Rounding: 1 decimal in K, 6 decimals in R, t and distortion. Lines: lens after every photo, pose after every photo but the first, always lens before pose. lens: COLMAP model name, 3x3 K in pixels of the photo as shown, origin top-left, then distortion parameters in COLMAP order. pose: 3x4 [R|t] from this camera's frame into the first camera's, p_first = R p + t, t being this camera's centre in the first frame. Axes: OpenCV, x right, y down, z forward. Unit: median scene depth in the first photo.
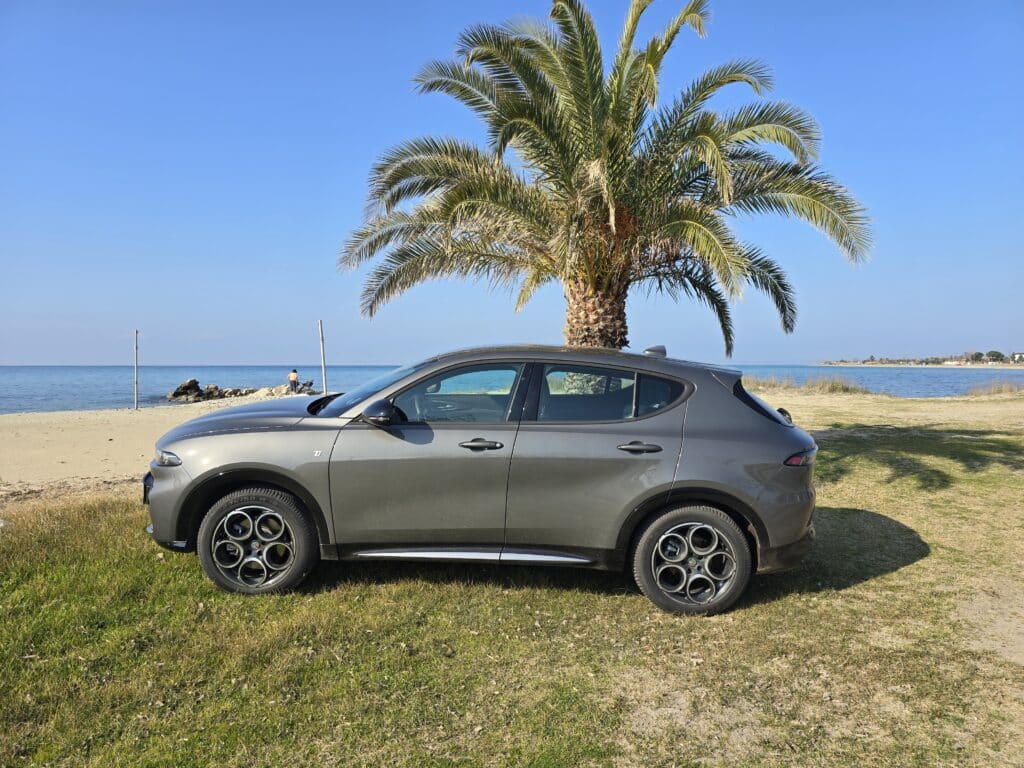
lens RADIAL K [[699.0, 0, 490.4], [0, 699.0, 374.4], [0, 0, 1]] dist [0.045656, -0.044084]
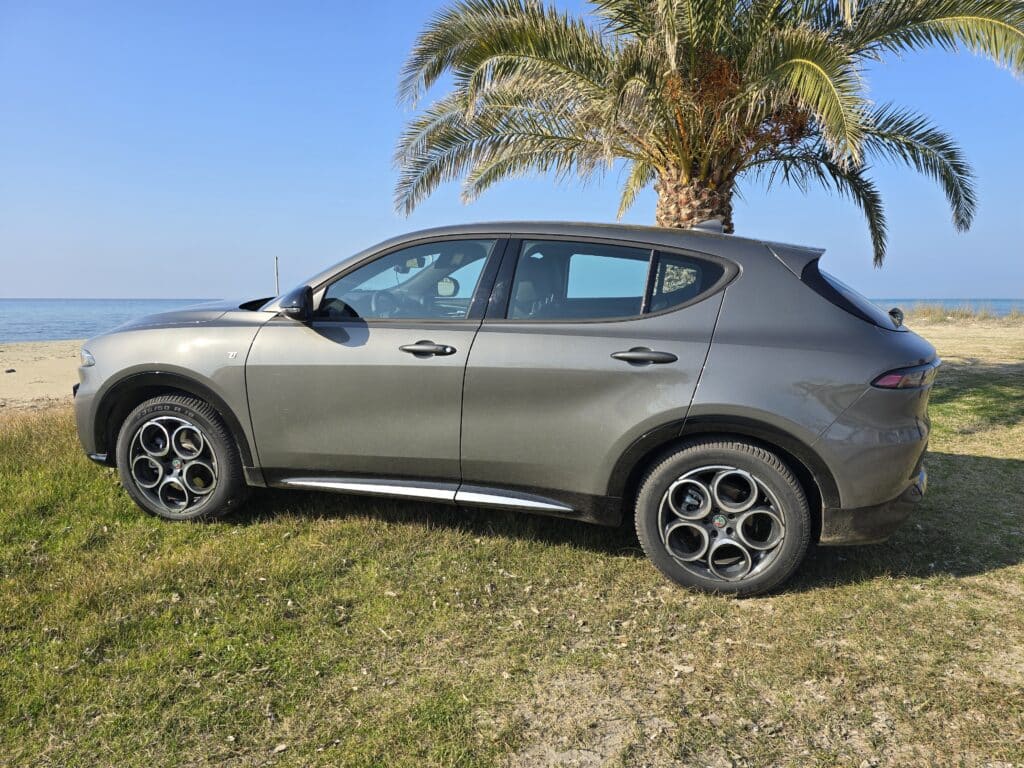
lens RADIAL K [[699.0, 0, 490.4], [0, 699.0, 374.4], [0, 0, 1]] dist [0.045656, -0.044084]
pose [[0.975631, 0.027123, -0.217736, 0.209870], [-0.006236, 0.995357, 0.096046, 0.055926], [0.219330, -0.092348, 0.971270, 0.283686]]
